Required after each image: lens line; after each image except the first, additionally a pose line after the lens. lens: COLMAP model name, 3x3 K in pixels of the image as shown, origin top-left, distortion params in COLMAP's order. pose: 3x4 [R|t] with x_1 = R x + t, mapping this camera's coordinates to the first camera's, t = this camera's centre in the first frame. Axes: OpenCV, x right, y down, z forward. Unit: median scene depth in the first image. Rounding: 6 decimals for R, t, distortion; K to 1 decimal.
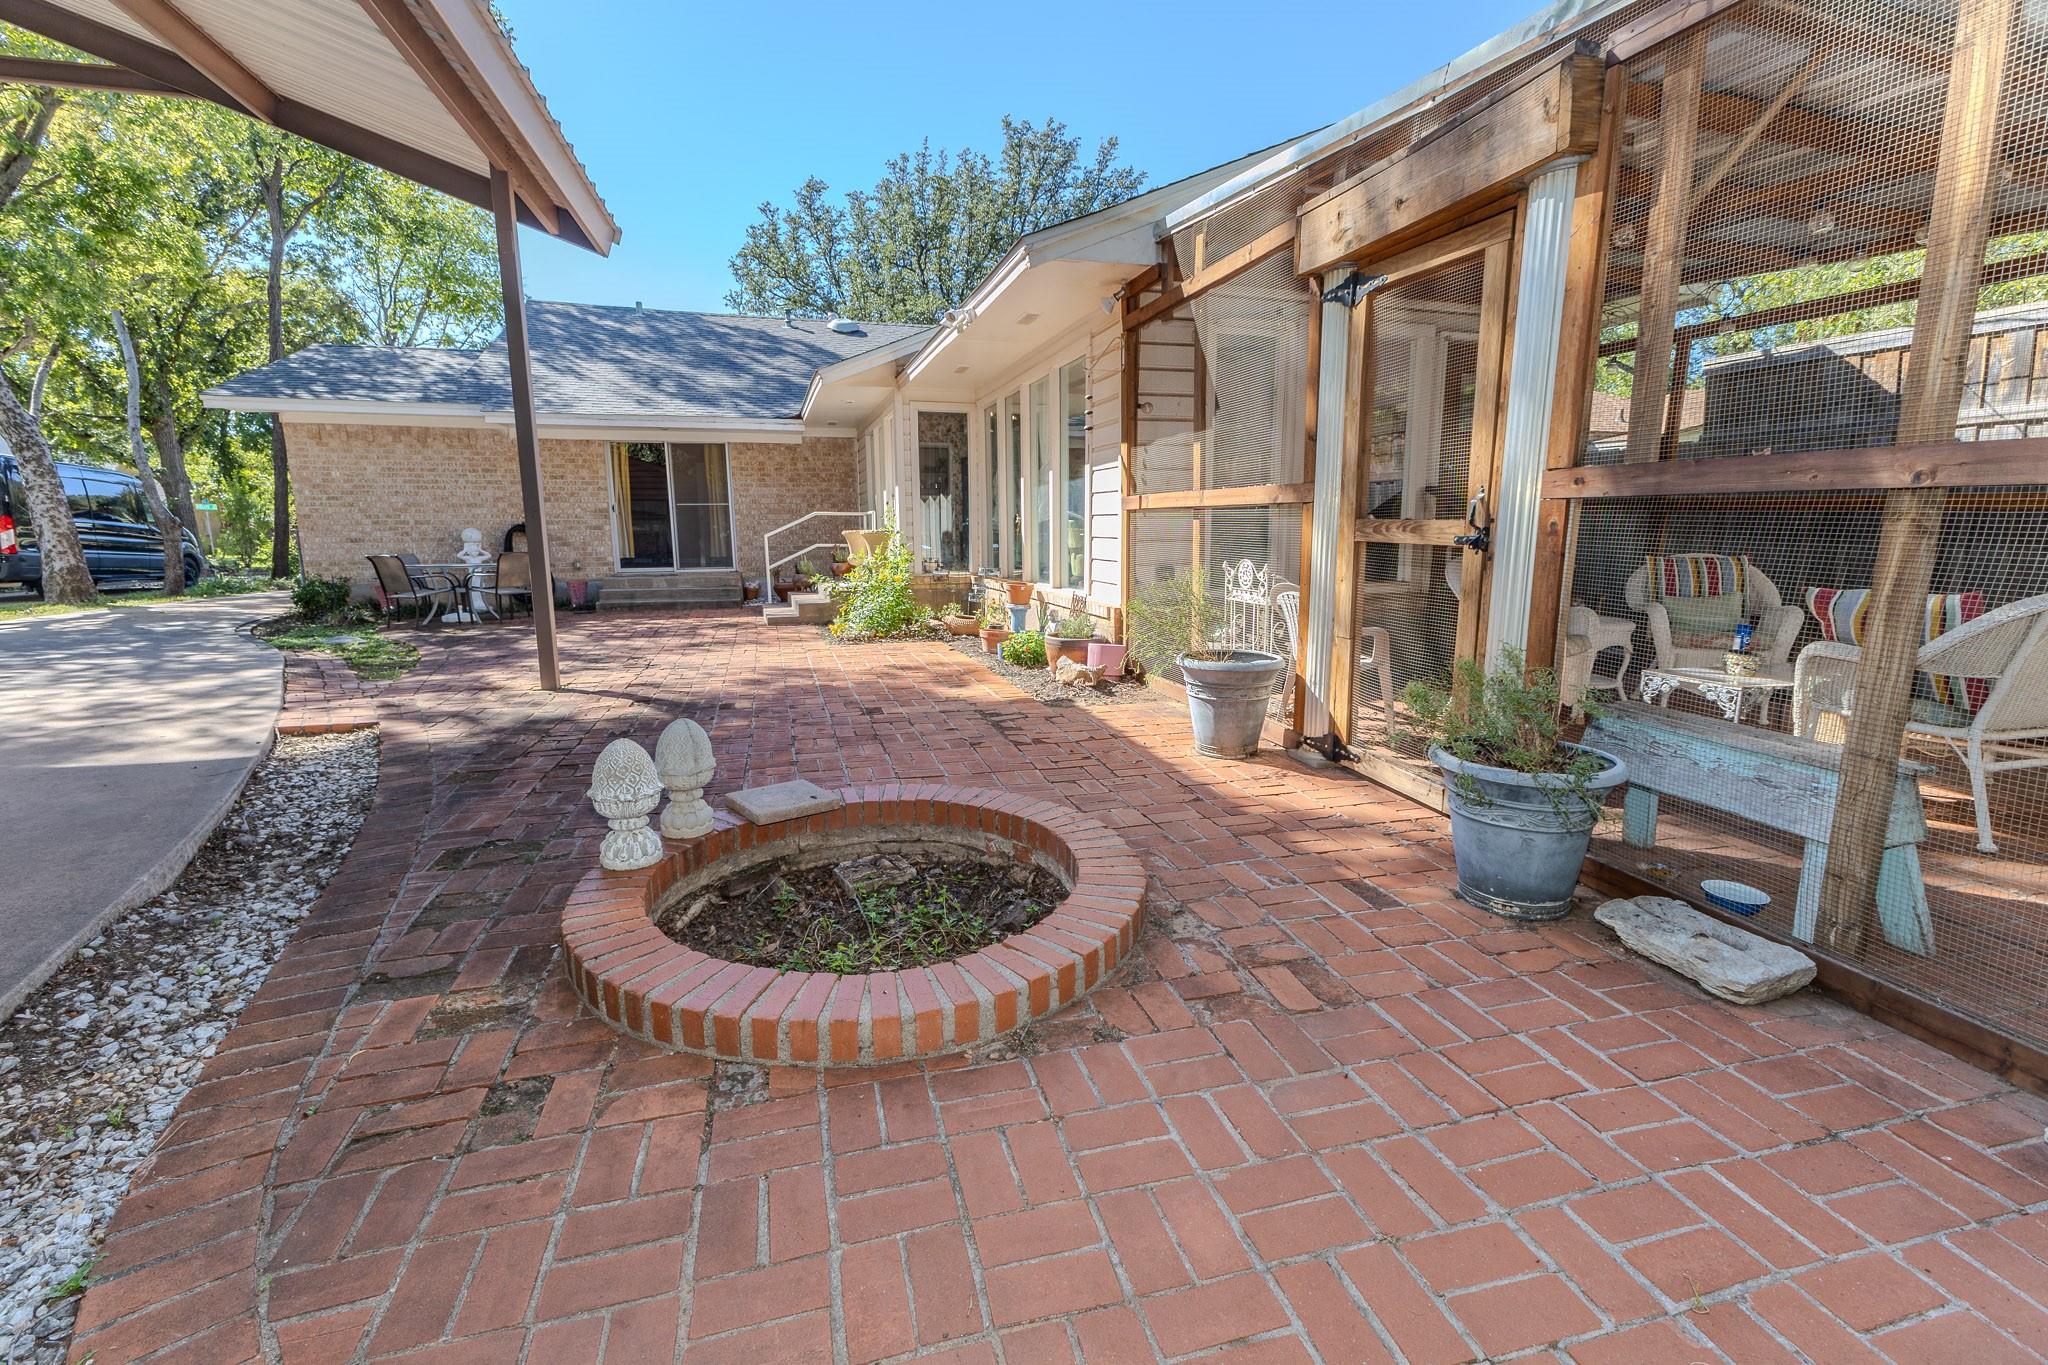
lens RADIAL K [[873.1, 0, 1019.6], [0, 873.1, 675.9], [0, 0, 1]] dist [0.006683, 0.000375]
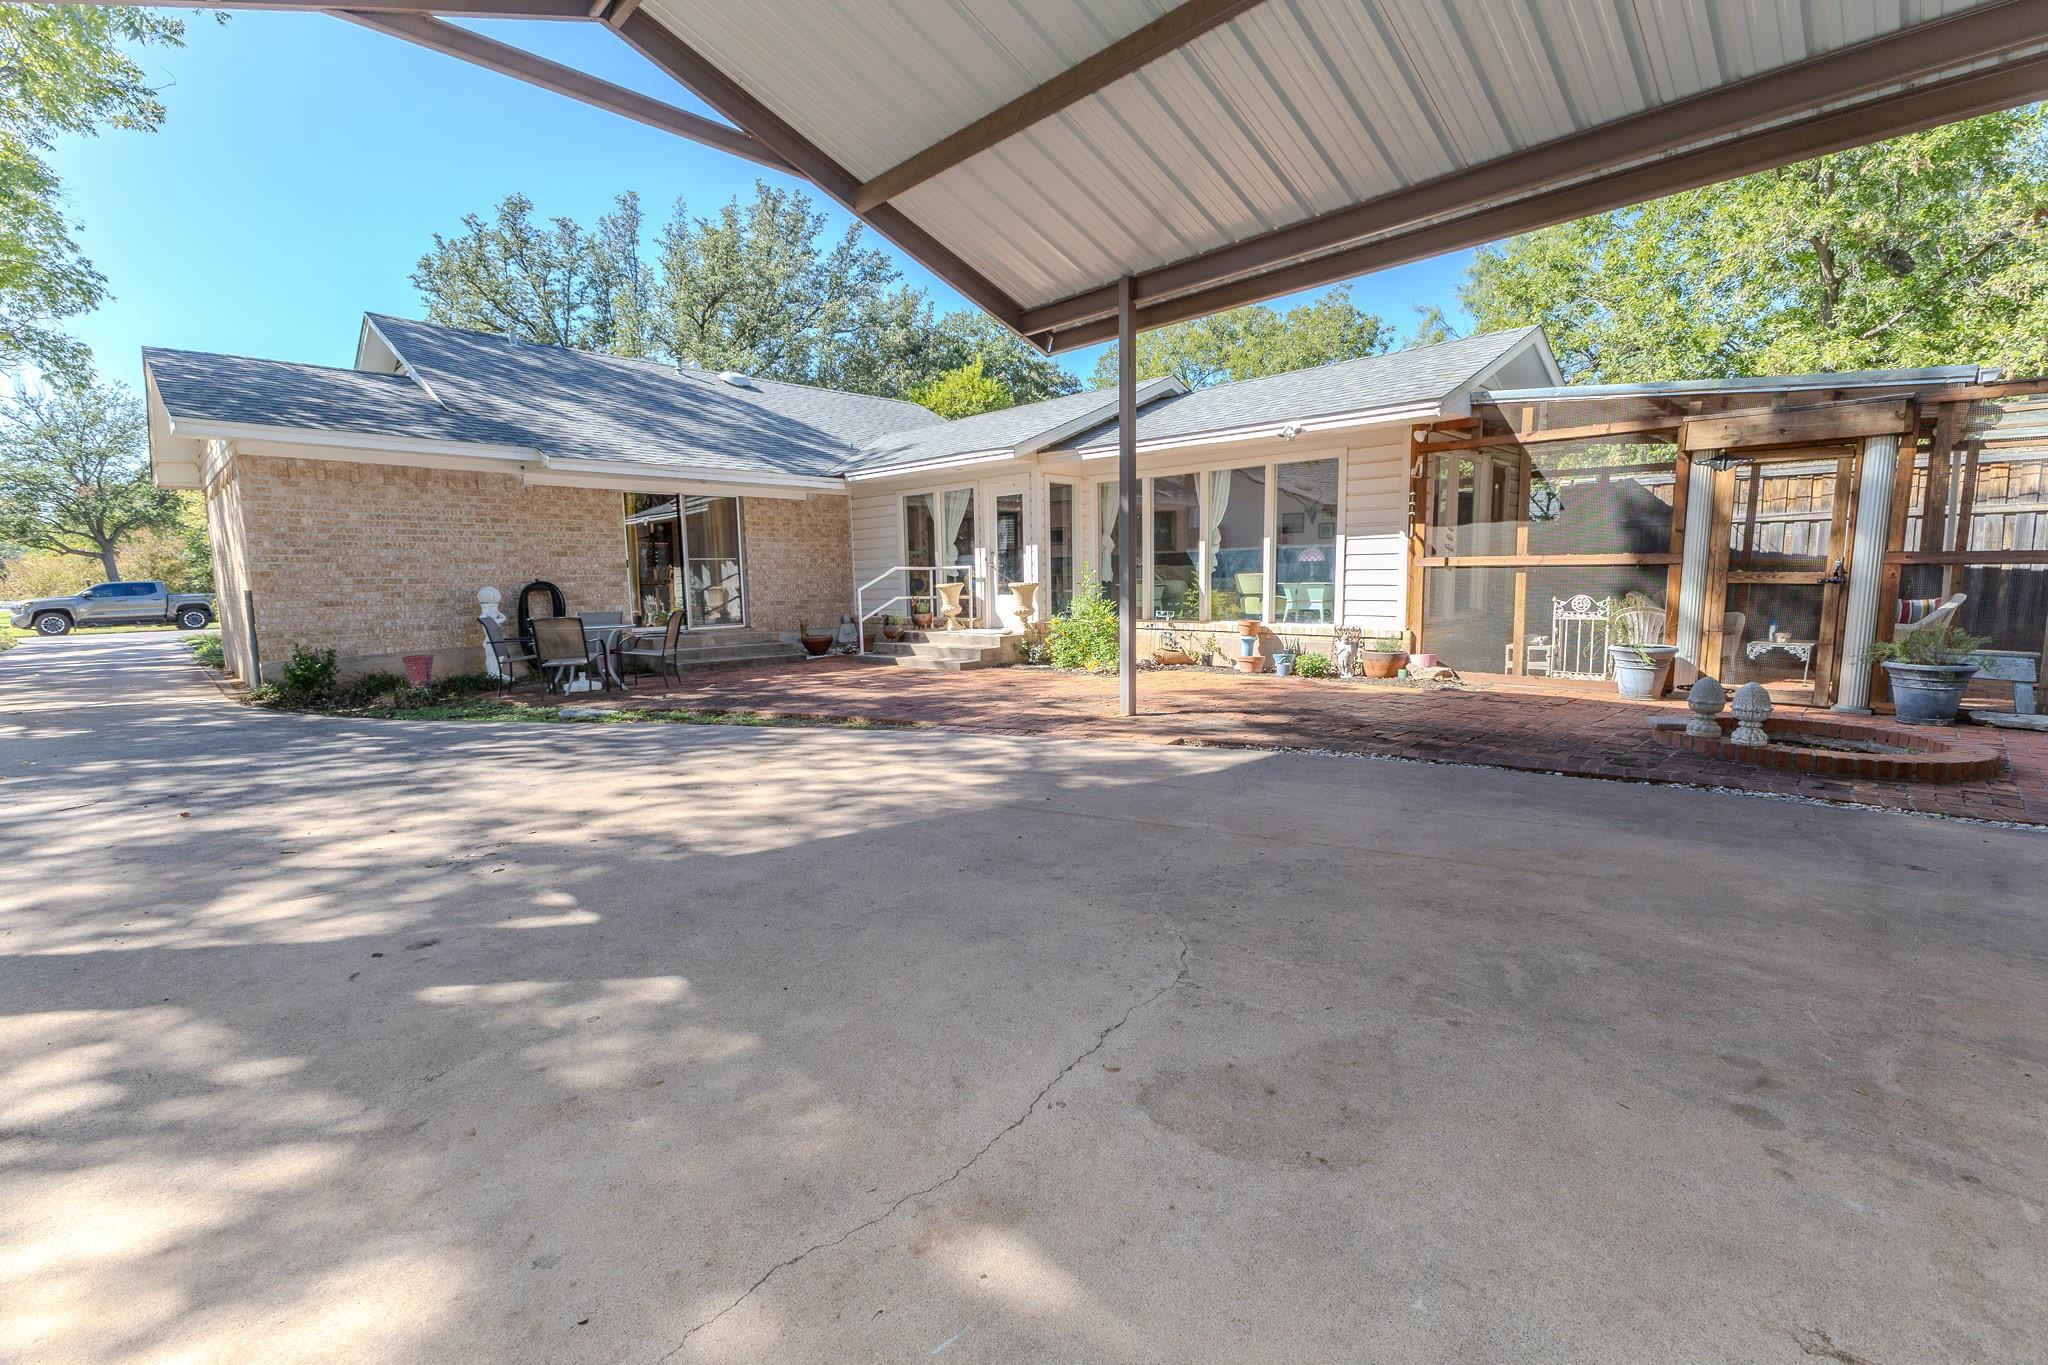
lens RADIAL K [[868.6, 0, 1029.4], [0, 868.6, 672.9], [0, 0, 1]] dist [0.020649, -0.006058]
pose [[0.872436, -0.062755, 0.484683, -0.570552], [0.090985, 0.995240, -0.034914, -0.006161], [-0.480185, 0.074559, 0.873993, 0.001548]]
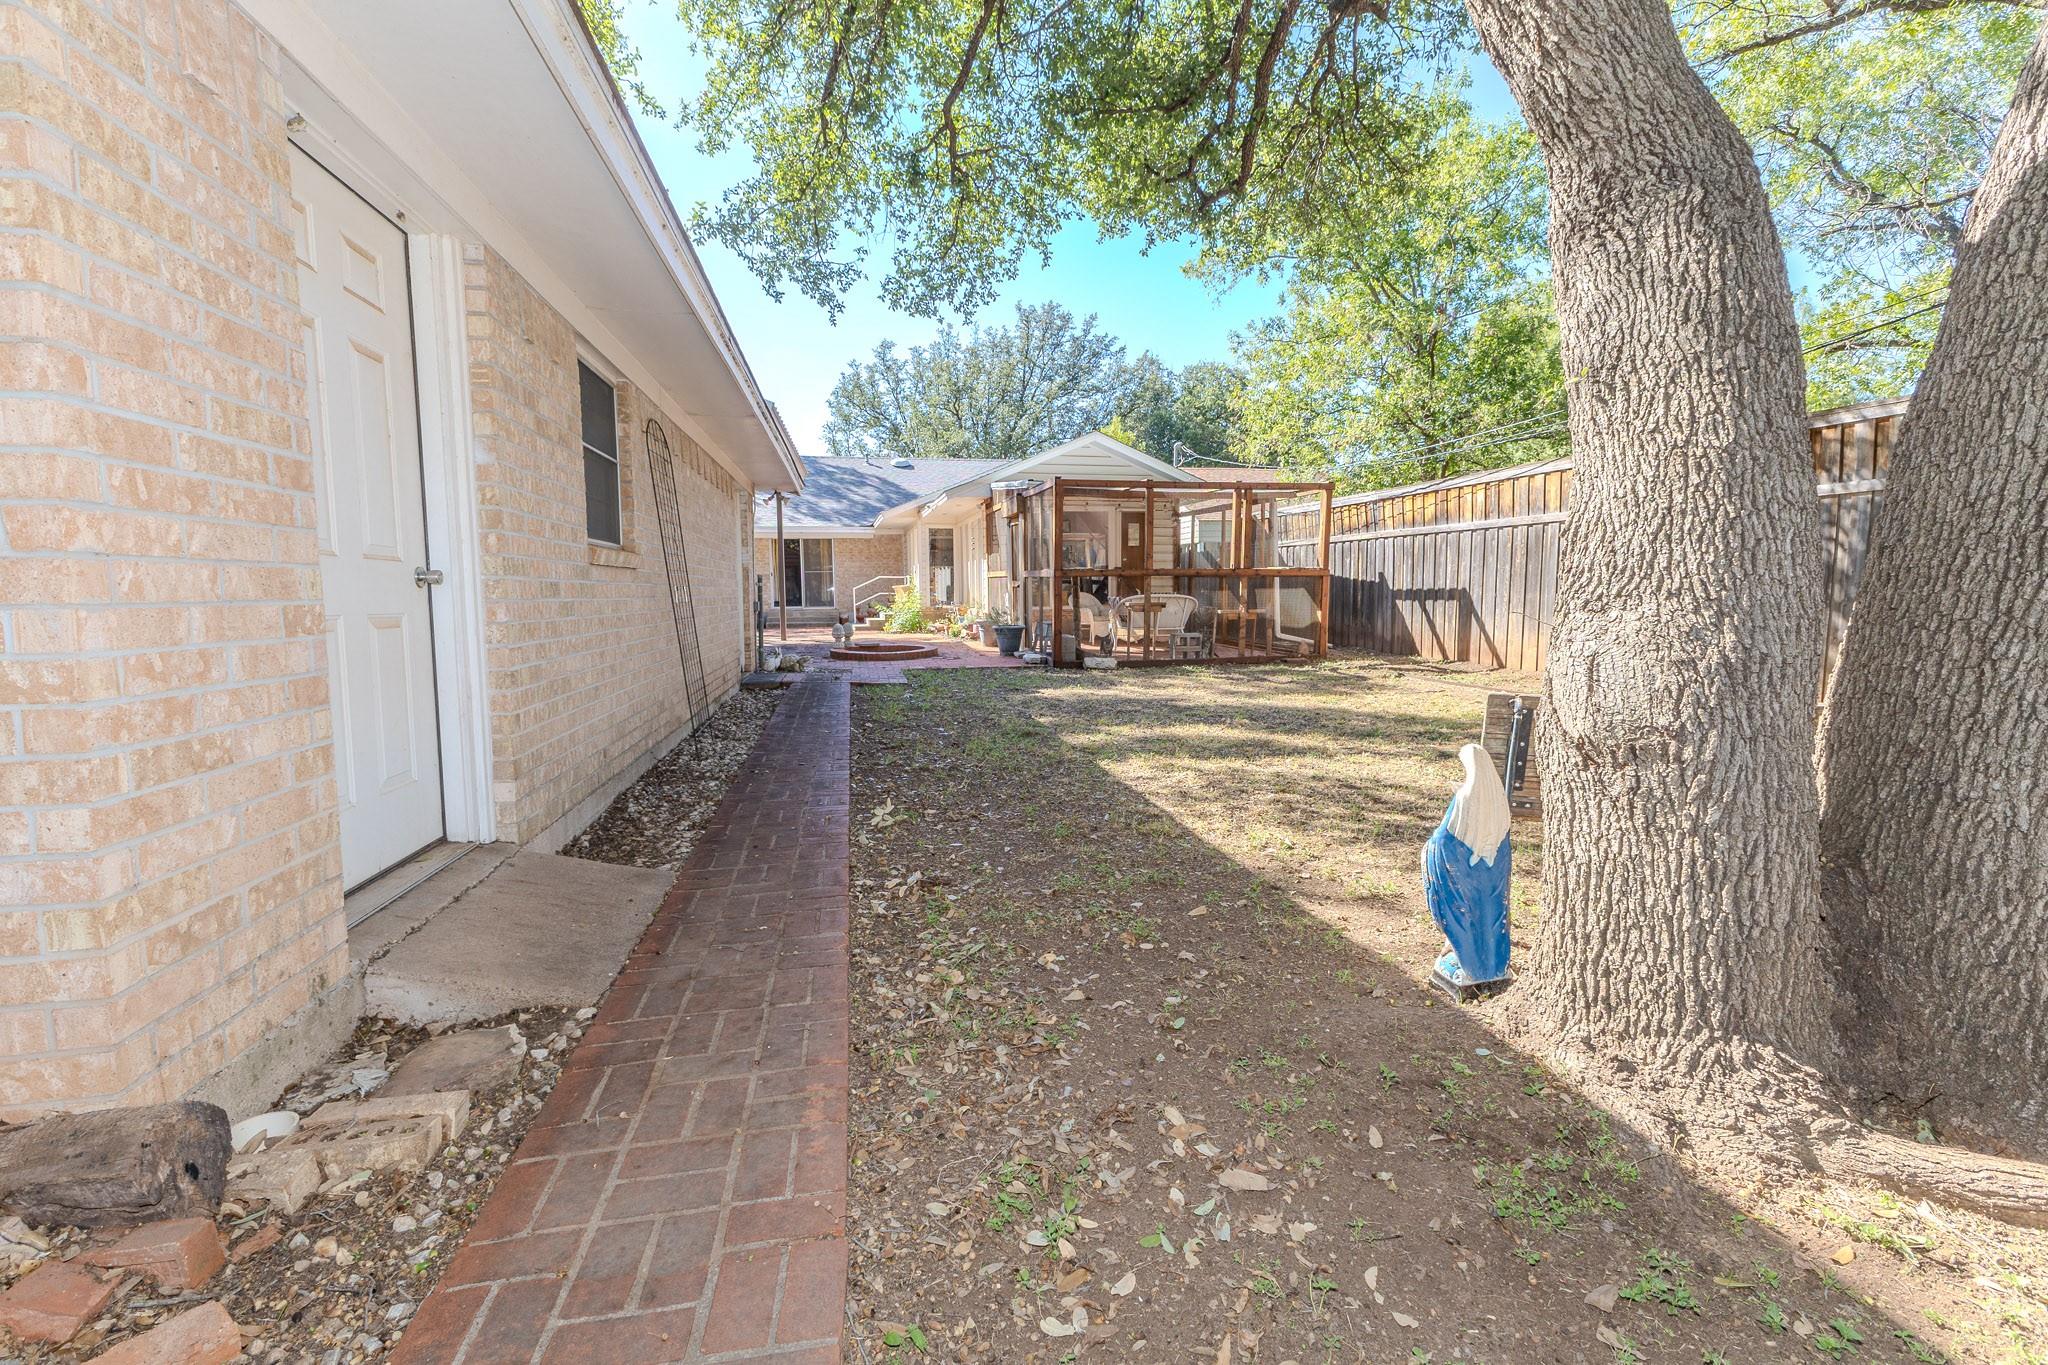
lens RADIAL K [[873.1, 0, 1019.6], [0, 873.1, 675.9], [0, 0, 1]] dist [0.006683, 0.000375]
pose [[0.997331, 0.008117, -0.072561, 0.202667], [-0.012797, 0.997851, -0.064266, 0.143019], [0.071884, 0.065023, 0.995291, -0.829191]]
